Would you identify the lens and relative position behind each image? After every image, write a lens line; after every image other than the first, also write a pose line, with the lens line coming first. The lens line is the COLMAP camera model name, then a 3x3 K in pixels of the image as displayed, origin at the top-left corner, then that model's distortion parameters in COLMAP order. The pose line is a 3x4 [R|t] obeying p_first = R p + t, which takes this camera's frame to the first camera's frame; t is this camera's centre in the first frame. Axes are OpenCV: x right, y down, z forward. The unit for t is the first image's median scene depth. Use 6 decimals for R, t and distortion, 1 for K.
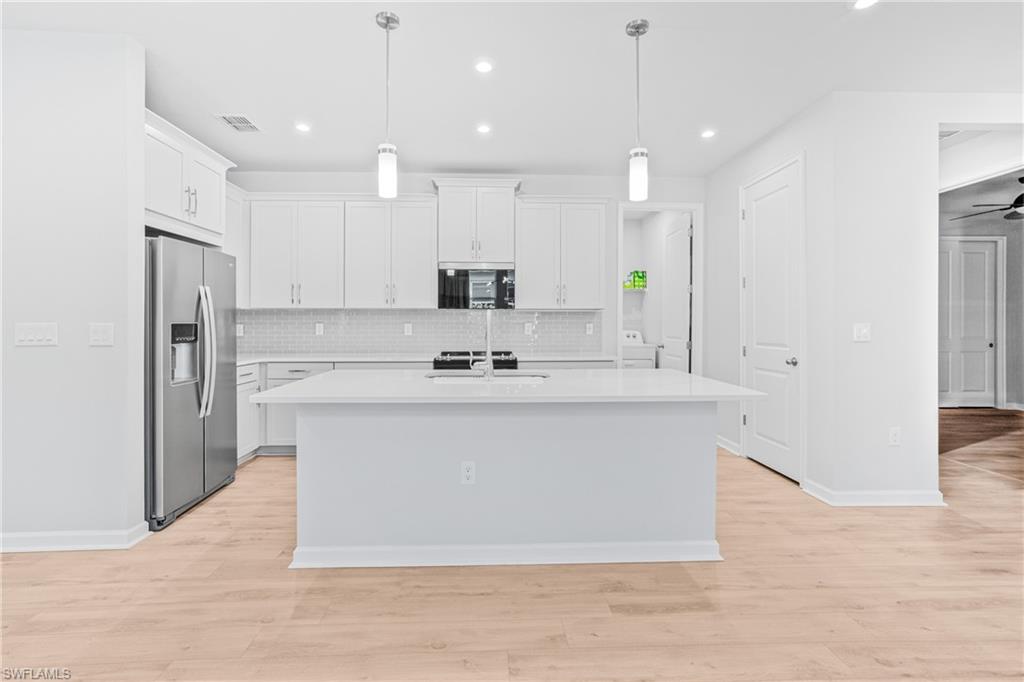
lens RADIAL K [[467.6, 0, 500.8], [0, 467.6, 327.8], [0, 0, 1]] dist [0.000202, 0.004950]
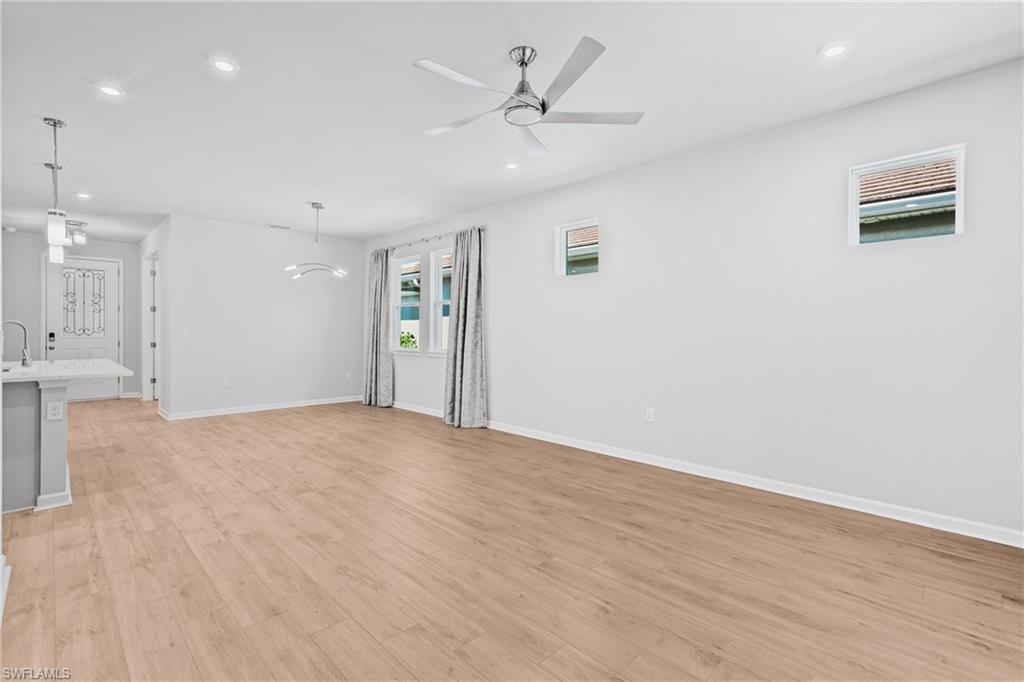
lens RADIAL K [[467.6, 0, 515.2], [0, 467.6, 338.7], [0, 0, 1]] dist [0.000202, 0.004950]
pose [[-0.682614, -0.012001, 0.730680, -1.395540], [0.004016, 0.999788, 0.020173, -0.004534], [-0.730768, 0.016705, -0.682422, 0.573273]]
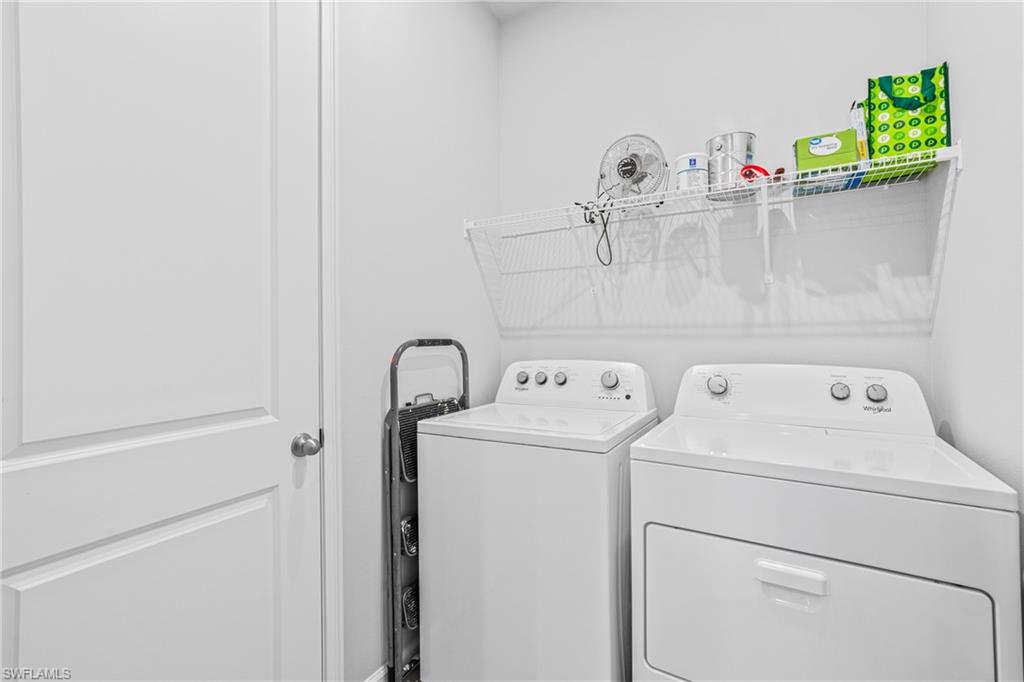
lens RADIAL K [[467.6, 0, 513.4], [0, 467.6, 331.5], [0, 0, 1]] dist [0.000202, 0.004950]
pose [[0.850529, -0.012627, -0.525777, 0.442984], [0.009277, 0.999916, -0.009006, -0.017711], [0.525847, 0.002782, 0.850575, 1.267791]]
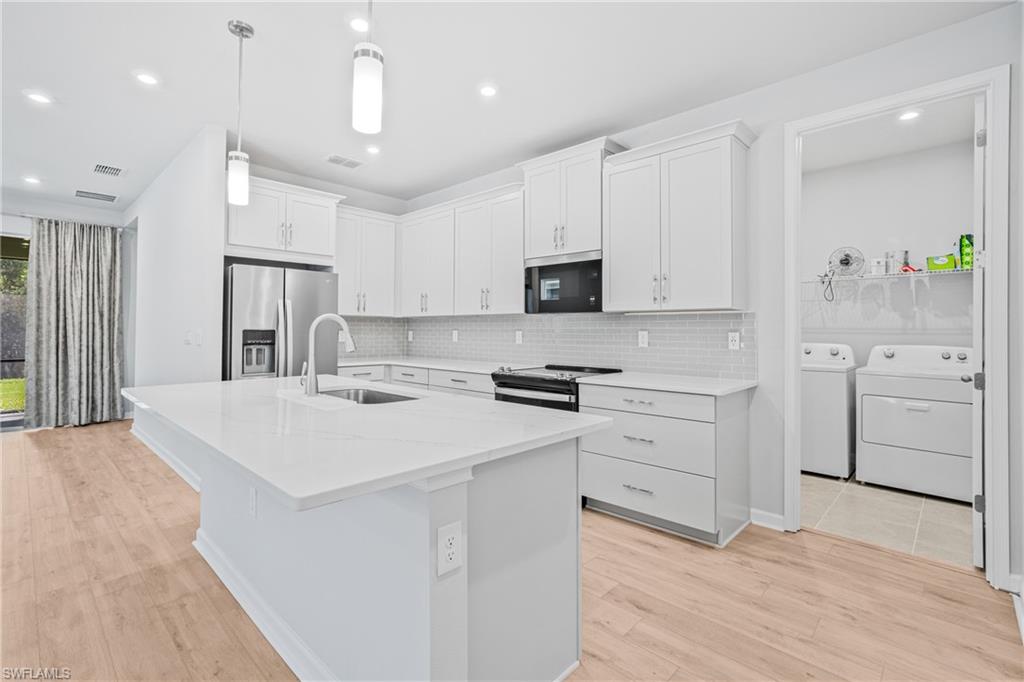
lens RADIAL K [[467.6, 0, 506.5], [0, 467.6, 328.0], [0, 0, 1]] dist [0.000202, 0.004950]
pose [[0.698489, 0.000318, -0.715621, 0.524413], [-0.013011, 0.999840, -0.012255, -0.004429], [0.715503, 0.017871, 0.698381, 0.431876]]
